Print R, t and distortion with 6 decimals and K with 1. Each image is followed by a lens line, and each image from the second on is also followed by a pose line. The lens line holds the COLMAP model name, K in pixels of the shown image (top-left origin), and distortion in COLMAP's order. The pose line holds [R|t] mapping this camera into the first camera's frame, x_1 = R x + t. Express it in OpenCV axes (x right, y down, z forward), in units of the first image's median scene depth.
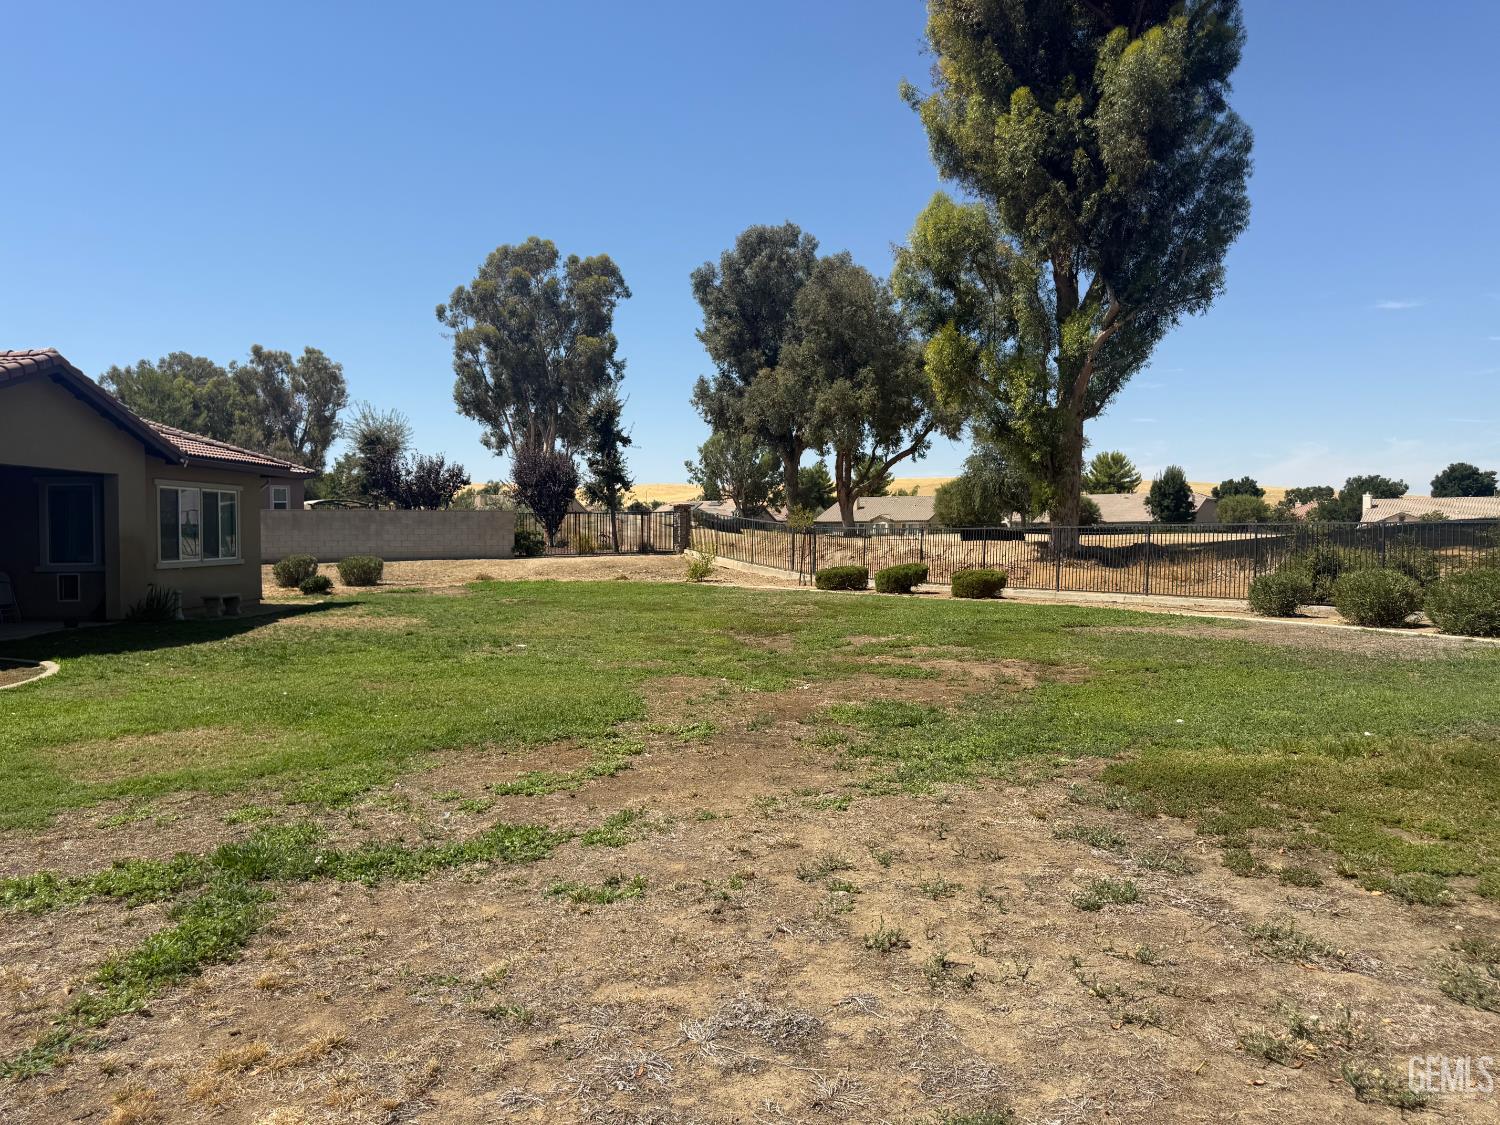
lens RADIAL K [[1052.7, 0, 757.6], [0, 1052.7, 563.4], [0, 0, 1]] dist [0.127009, -0.194931]
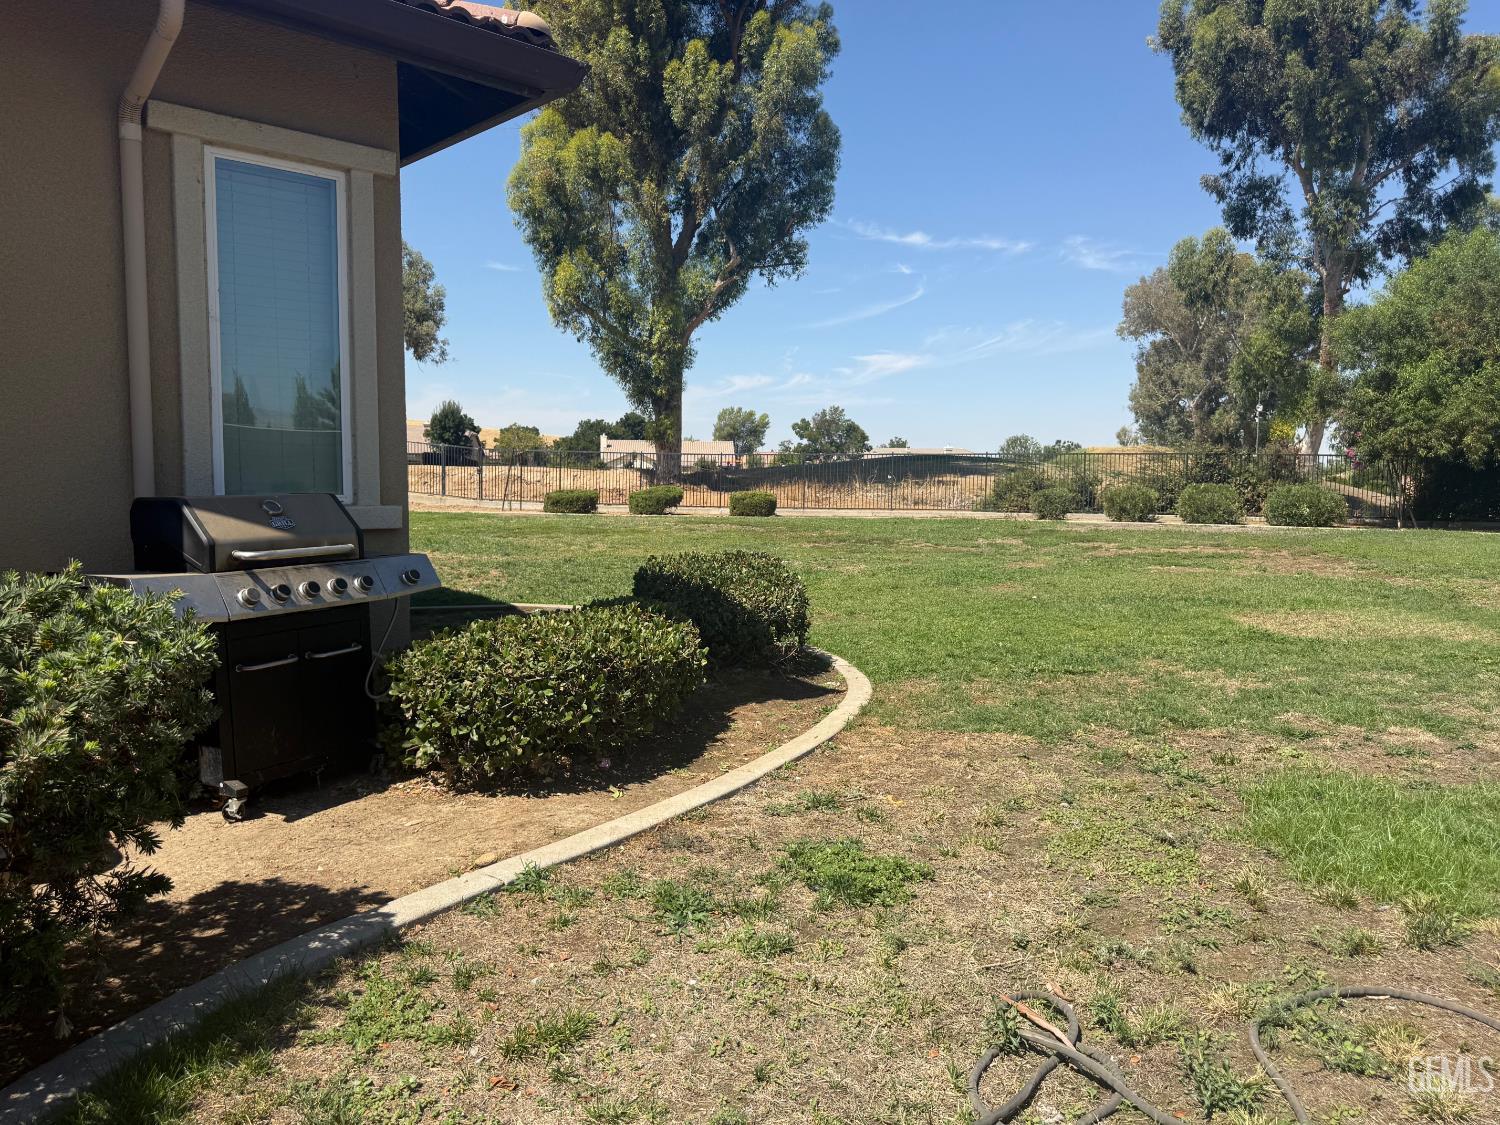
lens RADIAL K [[1057.5, 0, 746.8], [0, 1057.5, 561.2], [0, 0, 1]] dist [0.104916, -0.160057]
pose [[0.720780, -0.047903, 0.691507, -0.377193], [0.007003, 0.998062, 0.061839, 0.007050], [-0.693129, -0.039730, 0.719718, 0.136989]]
